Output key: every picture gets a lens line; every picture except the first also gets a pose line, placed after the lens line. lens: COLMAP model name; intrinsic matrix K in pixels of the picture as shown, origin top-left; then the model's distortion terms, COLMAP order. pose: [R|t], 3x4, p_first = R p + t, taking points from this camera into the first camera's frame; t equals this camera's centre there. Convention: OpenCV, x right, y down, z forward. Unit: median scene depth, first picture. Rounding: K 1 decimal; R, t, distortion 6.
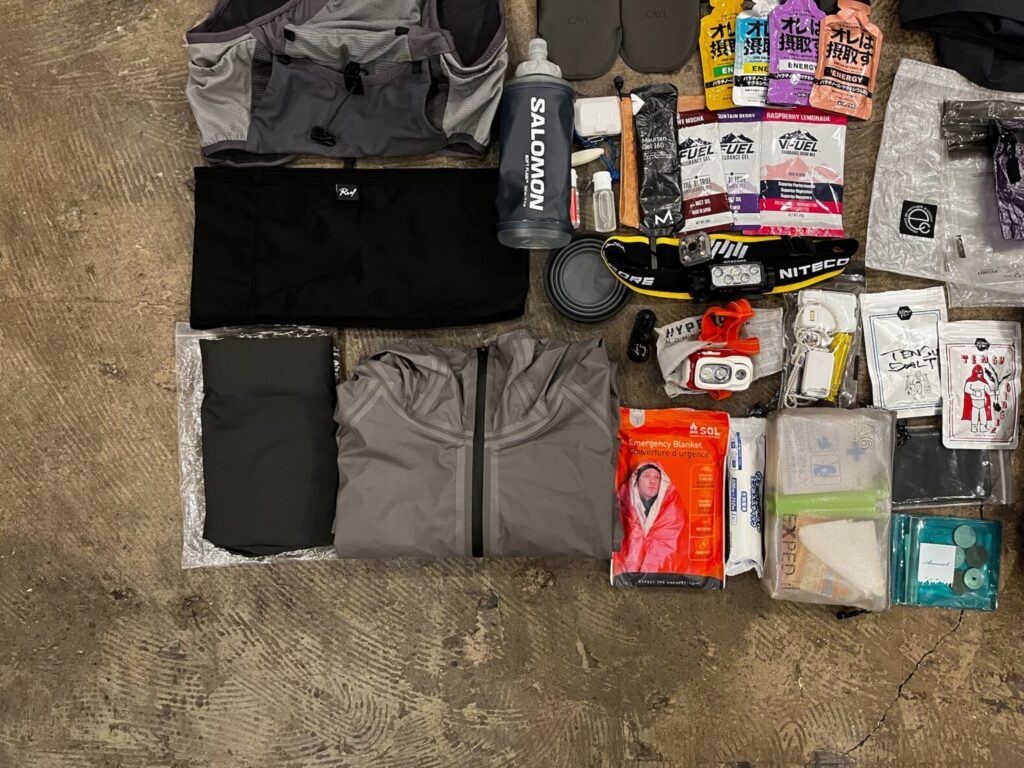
lens RADIAL K [[787.2, 0, 509.5], [0, 787.2, 378.7], [0, 0, 1]] dist [0.067873, -0.115349]
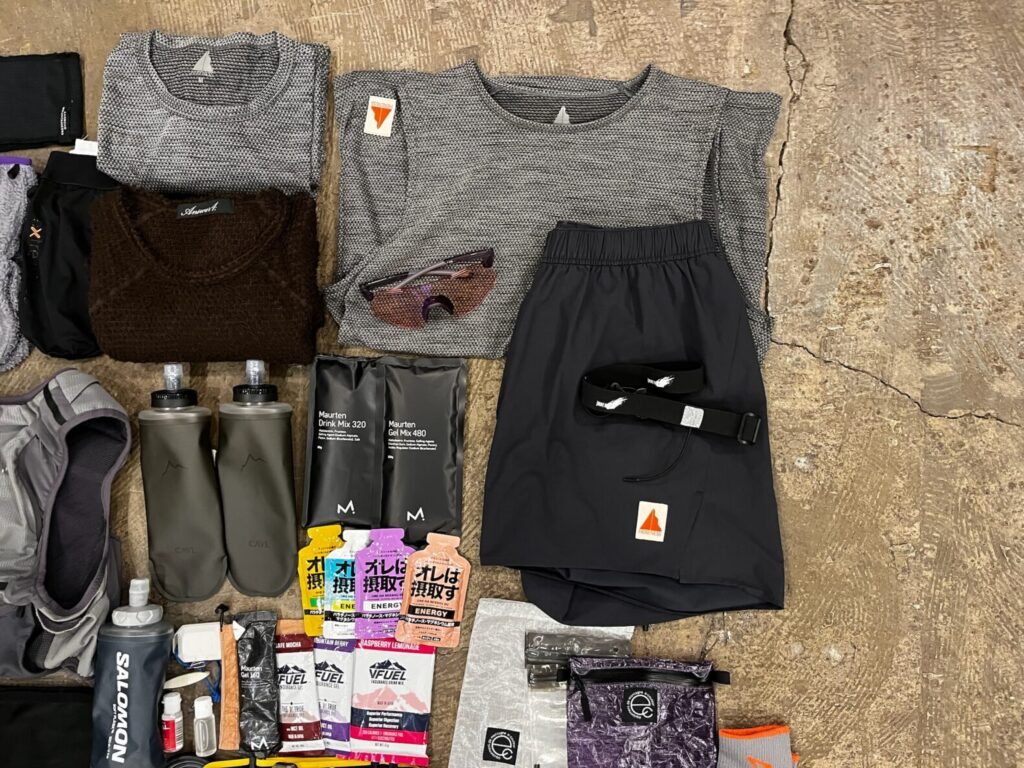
lens RADIAL K [[787.2, 0, 509.5], [0, 787.2, 378.7], [0, 0, 1]] dist [0.067873, -0.115349]
pose [[0.999721, 0.001042, -0.023578, 0.551228], [-0.001283, 0.999947, -0.010227, -0.677591], [0.023566, 0.010254, 0.999670, -0.054480]]
